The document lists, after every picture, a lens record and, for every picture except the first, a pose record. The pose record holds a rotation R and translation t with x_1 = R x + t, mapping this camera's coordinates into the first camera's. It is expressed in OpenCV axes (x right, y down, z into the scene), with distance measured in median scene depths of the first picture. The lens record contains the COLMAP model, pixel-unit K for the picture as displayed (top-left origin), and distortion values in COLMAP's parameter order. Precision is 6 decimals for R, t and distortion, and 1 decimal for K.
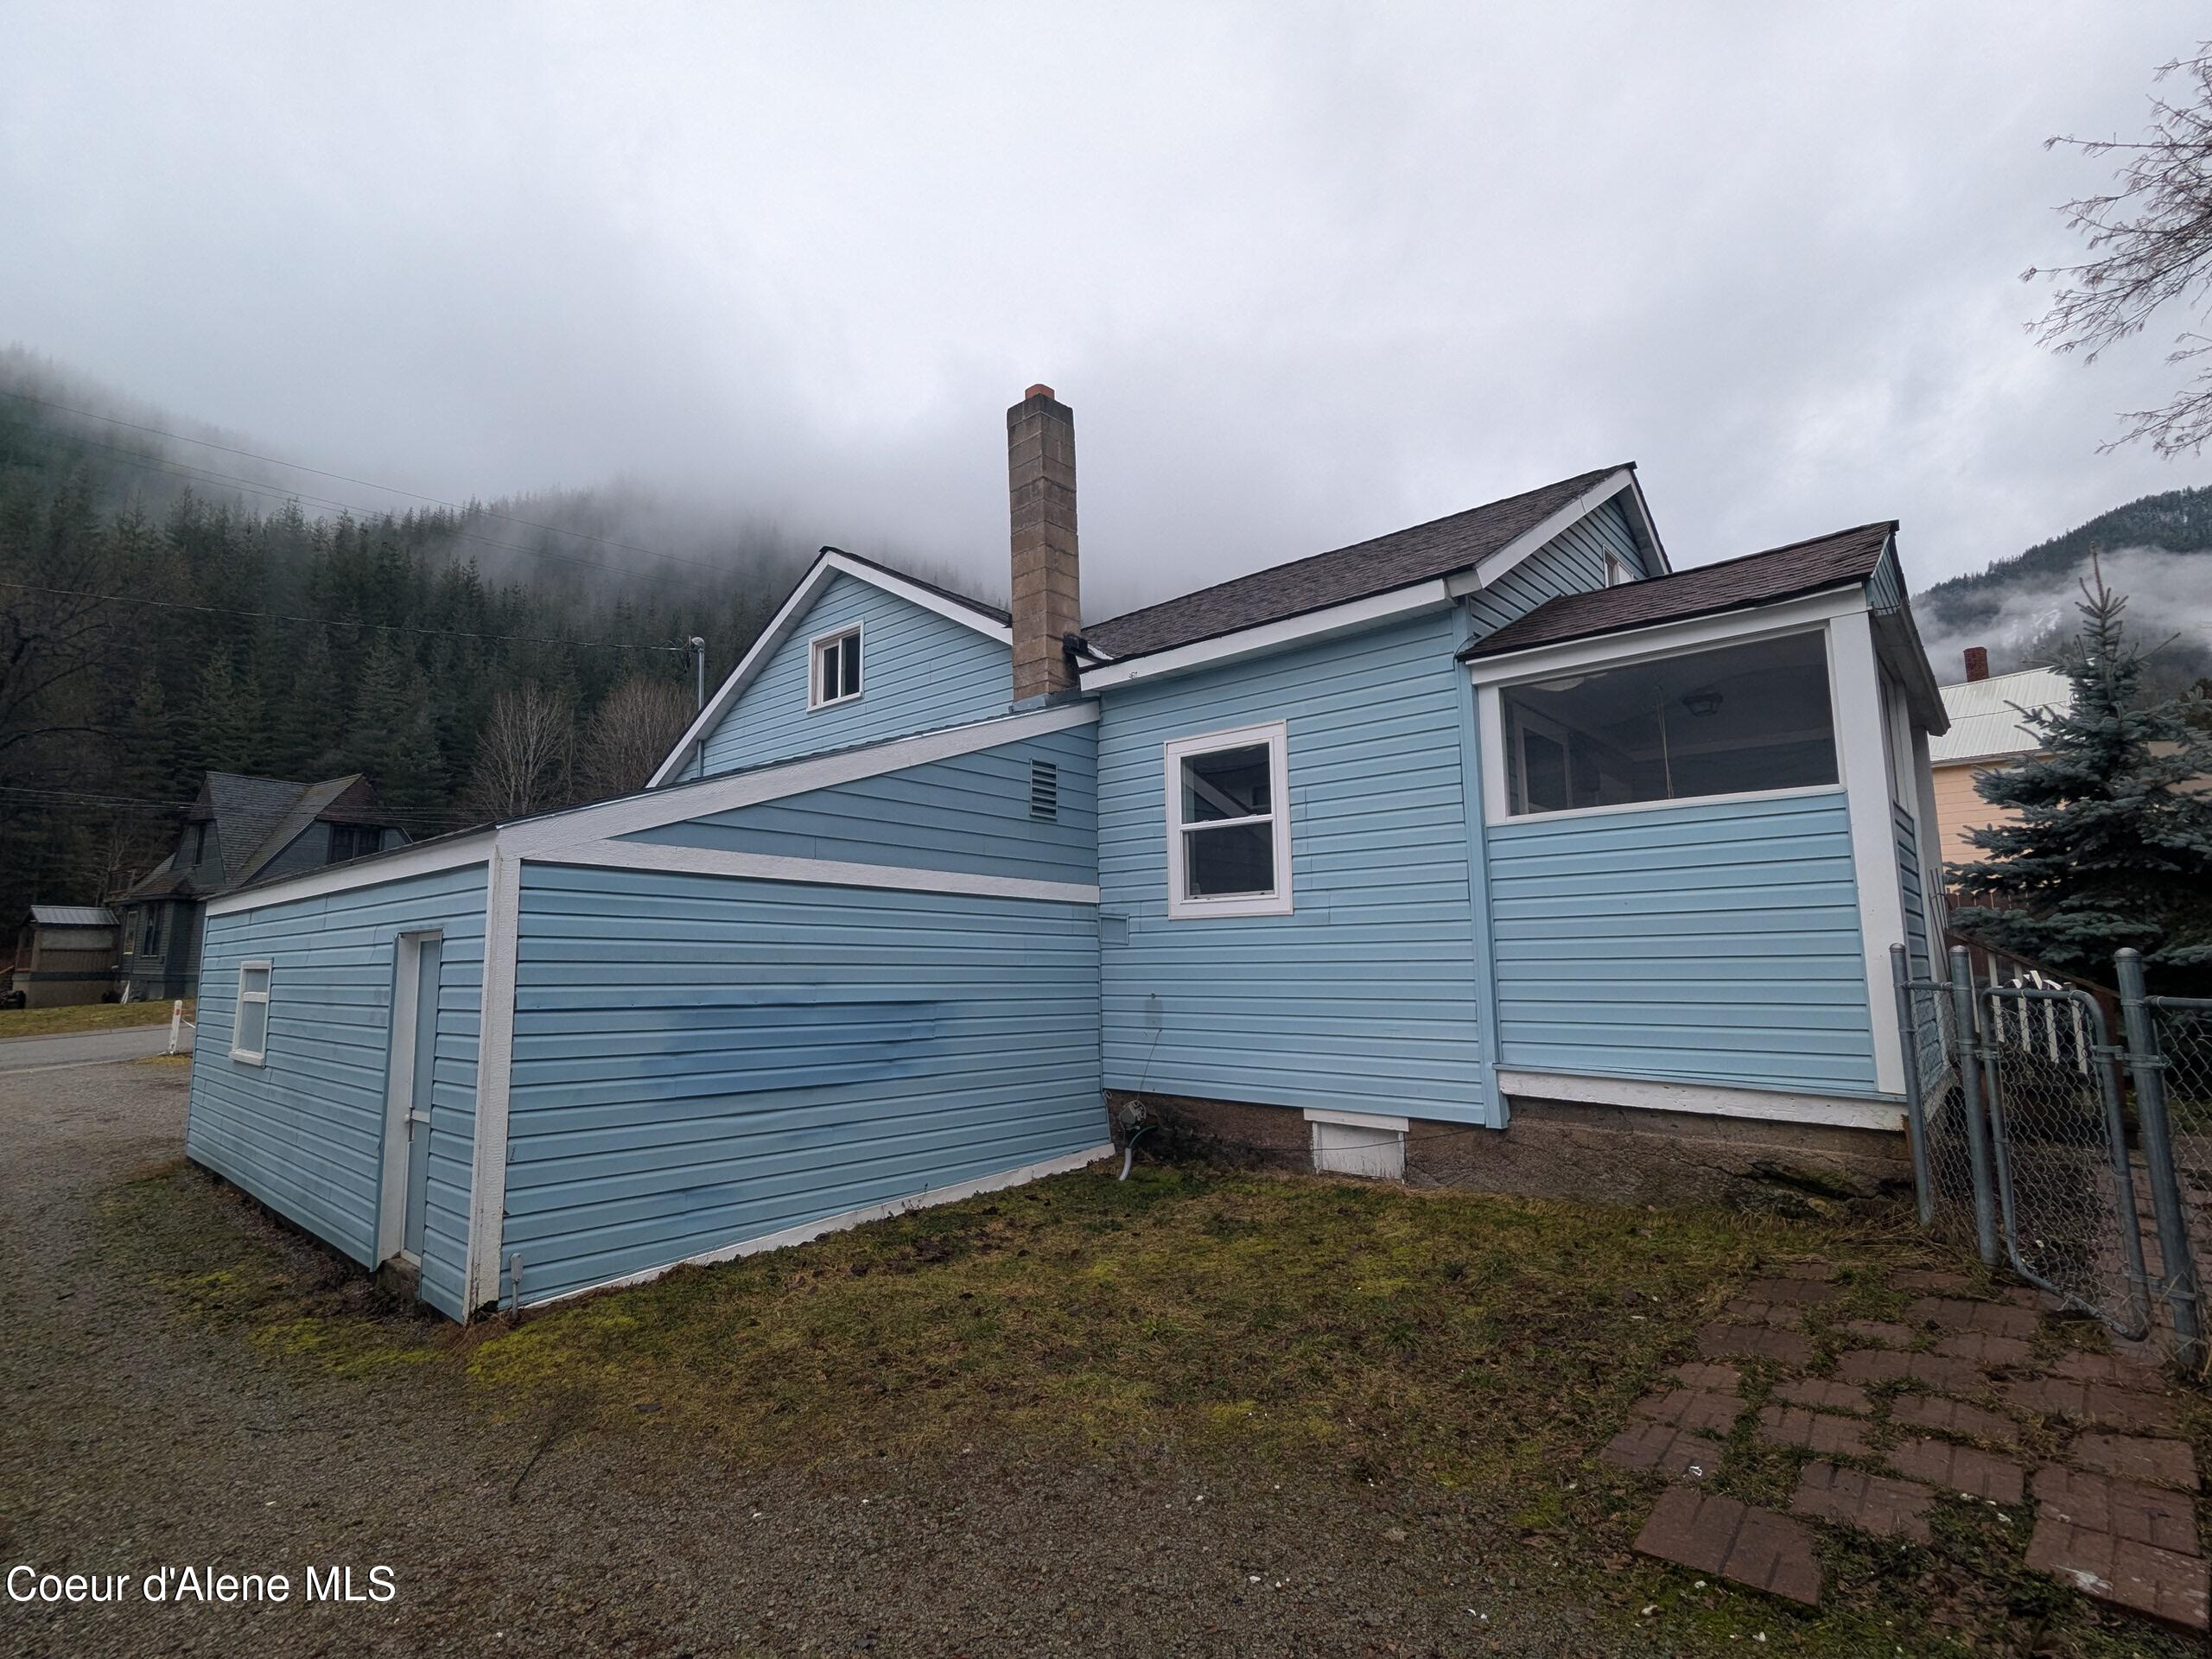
lens RADIAL K [[1037.8, 0, 1091.0], [0, 1037.8, 824.8], [0, 0, 1]] dist [0.002568, 0.001488]
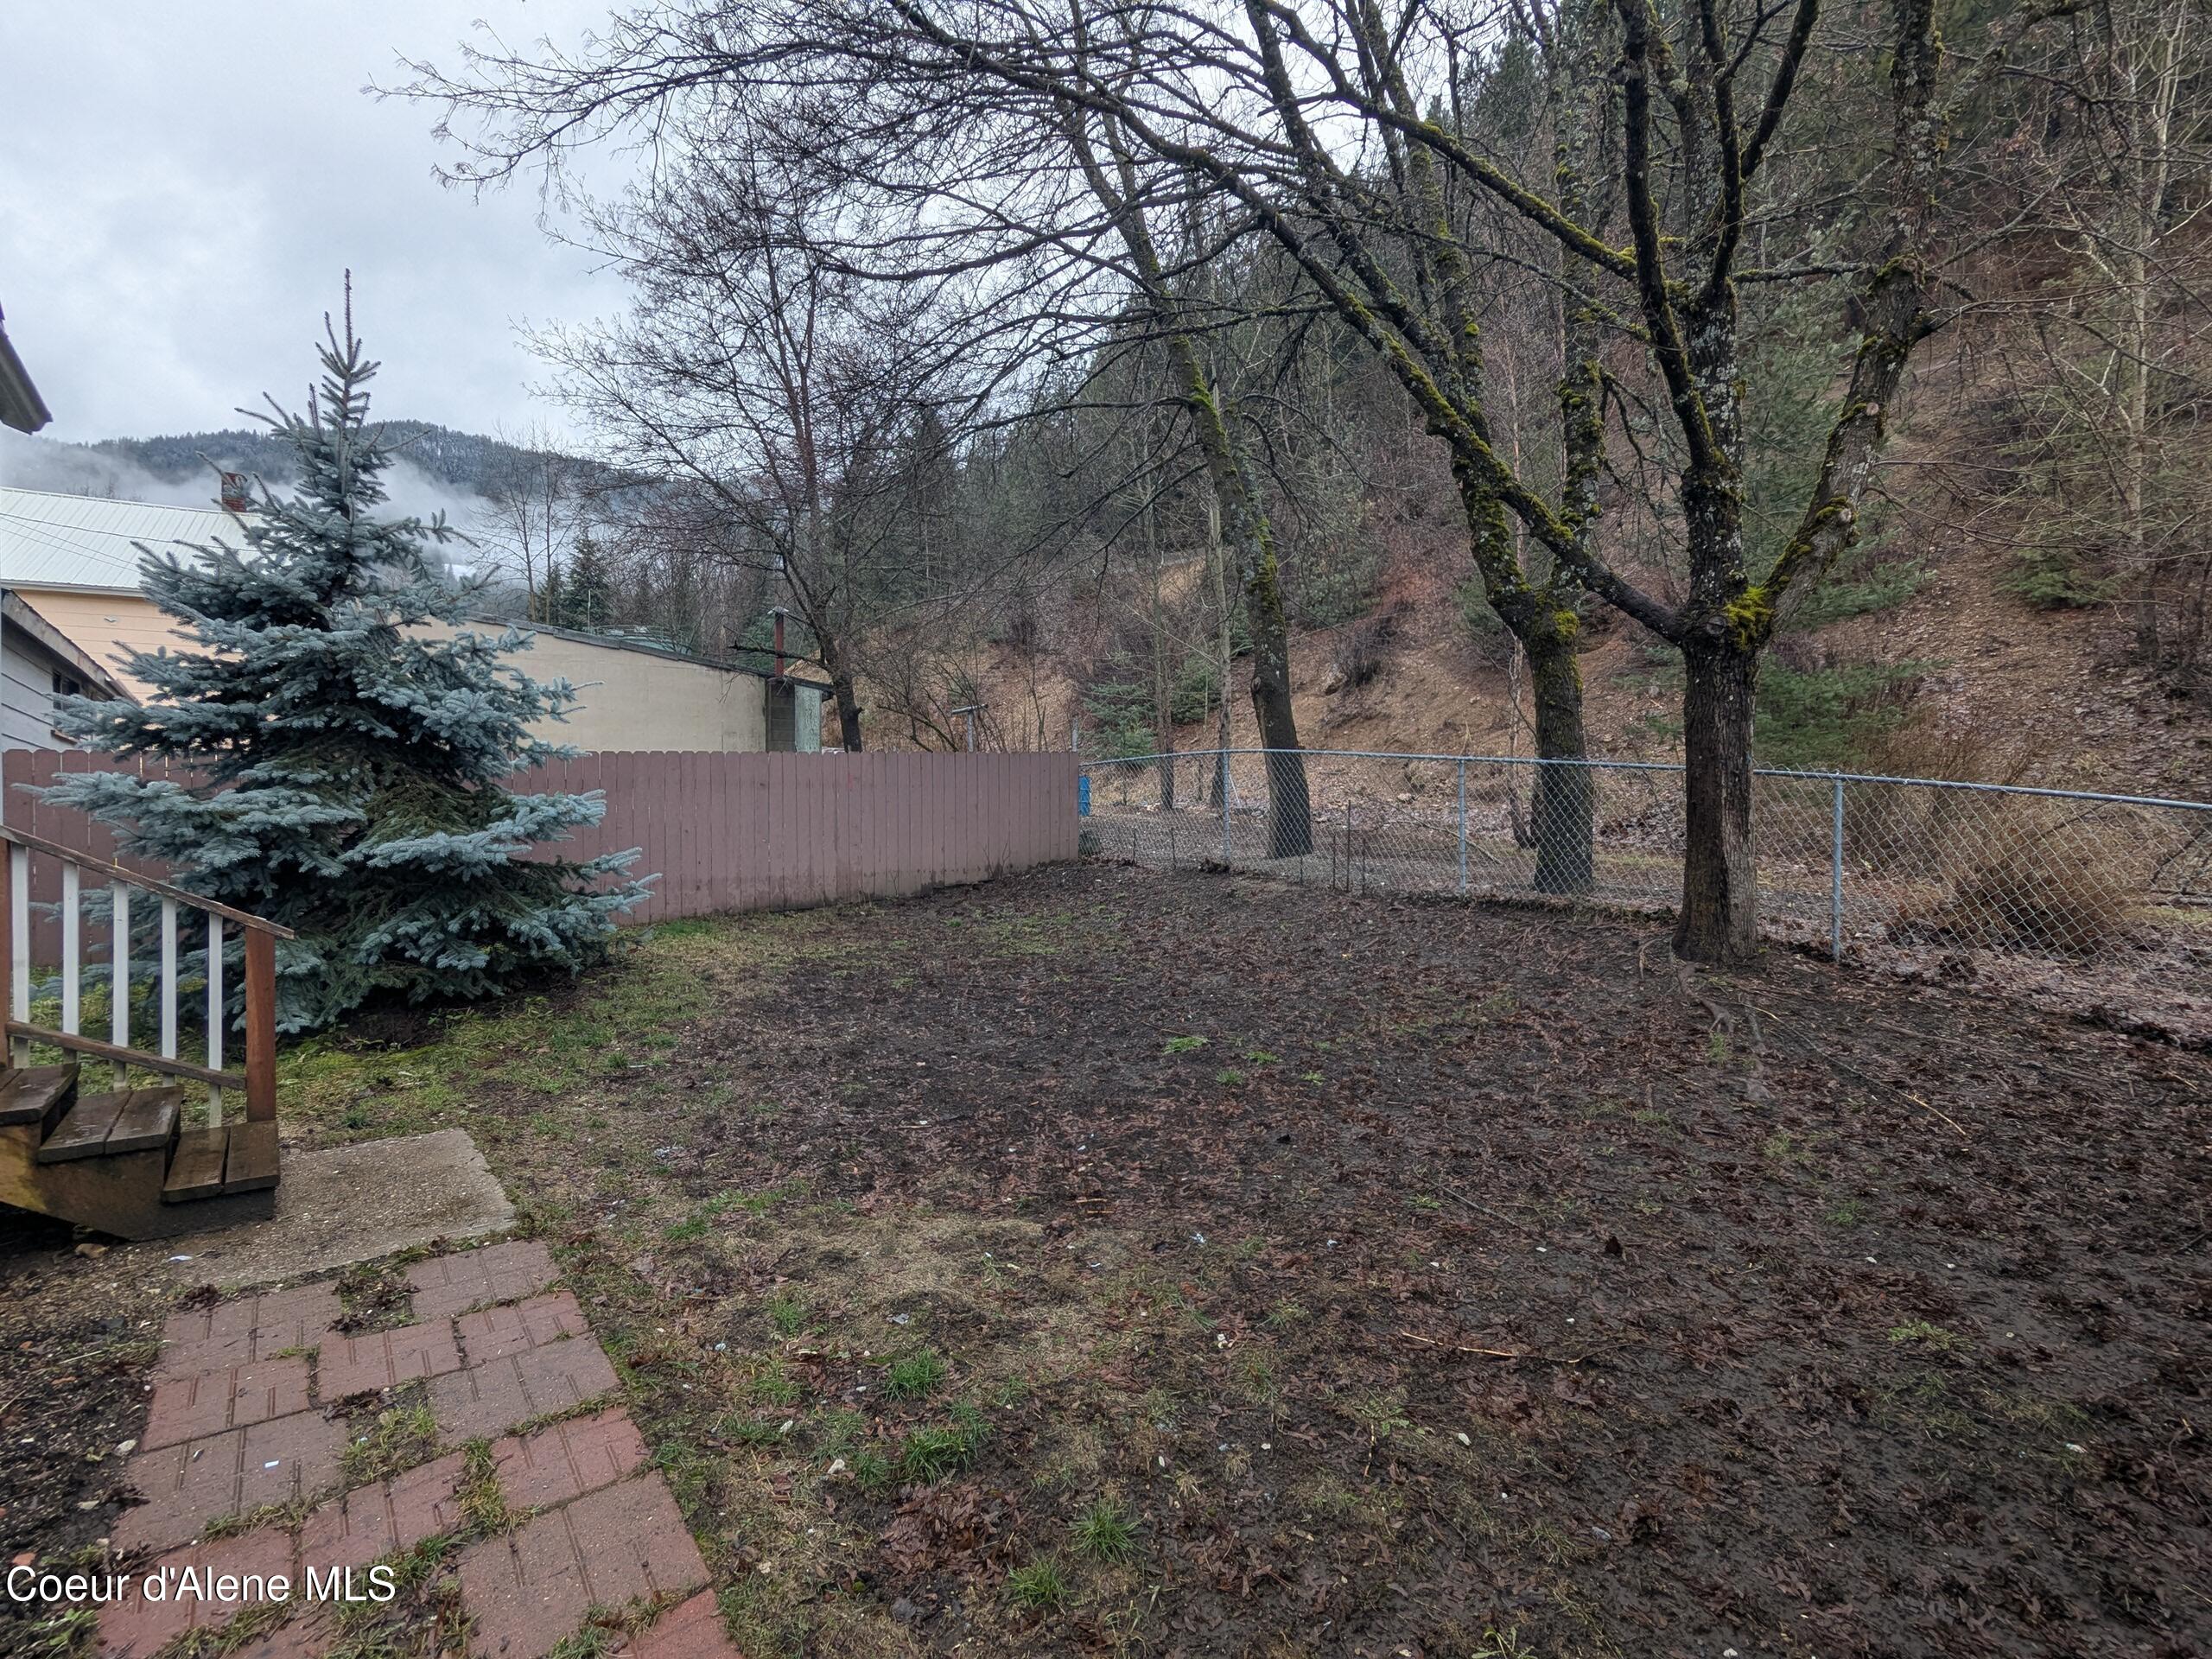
lens RADIAL K [[1037.8, 0, 1094.5], [0, 1037.8, 815.8], [0, 0, 1]] dist [0.002568, 0.001488]
pose [[0.173701, 0.004445, 0.984788, 0.381732], [-0.126085, 0.991860, 0.017762, 0.022253], [-0.976694, -0.127253, 0.172848, 0.359853]]
